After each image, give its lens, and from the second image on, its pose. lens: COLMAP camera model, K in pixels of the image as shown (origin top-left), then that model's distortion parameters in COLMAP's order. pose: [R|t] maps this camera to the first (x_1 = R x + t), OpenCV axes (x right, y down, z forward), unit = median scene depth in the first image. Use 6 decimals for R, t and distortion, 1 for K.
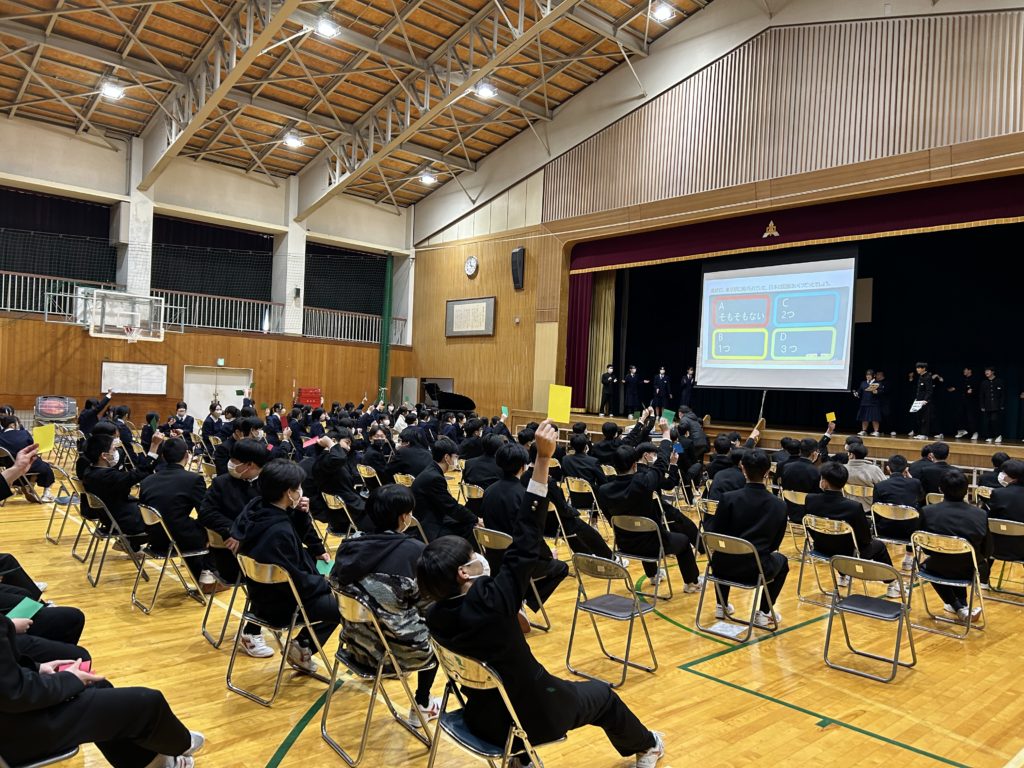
lens RADIAL K [[774.8, 0, 513.2], [0, 774.8, 388.9], [0, 0, 1]] dist [0.057340, -0.064471]
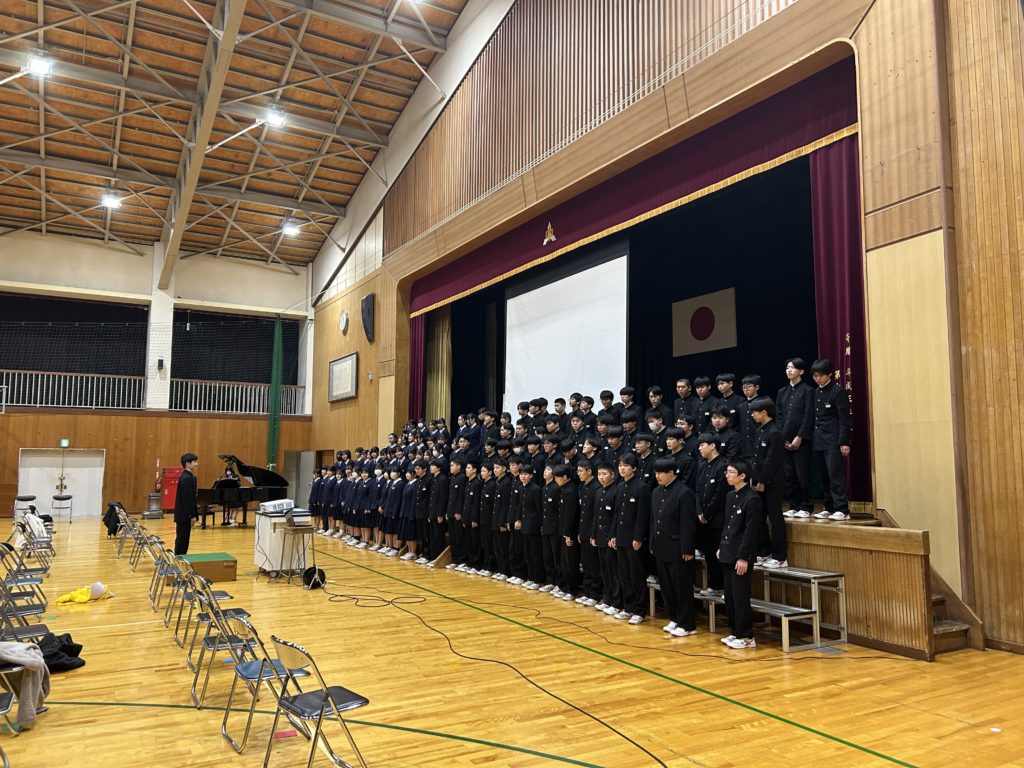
lens RADIAL K [[774.8, 0, 500.0], [0, 774.8, 384.3], [0, 0, 1]] dist [0.057340, -0.064471]
pose [[0.971503, -0.062330, -0.228685, 0.375030], [0.038419, 0.993456, -0.107564, 0.018022], [0.233893, 0.095713, 0.967540, 0.229085]]
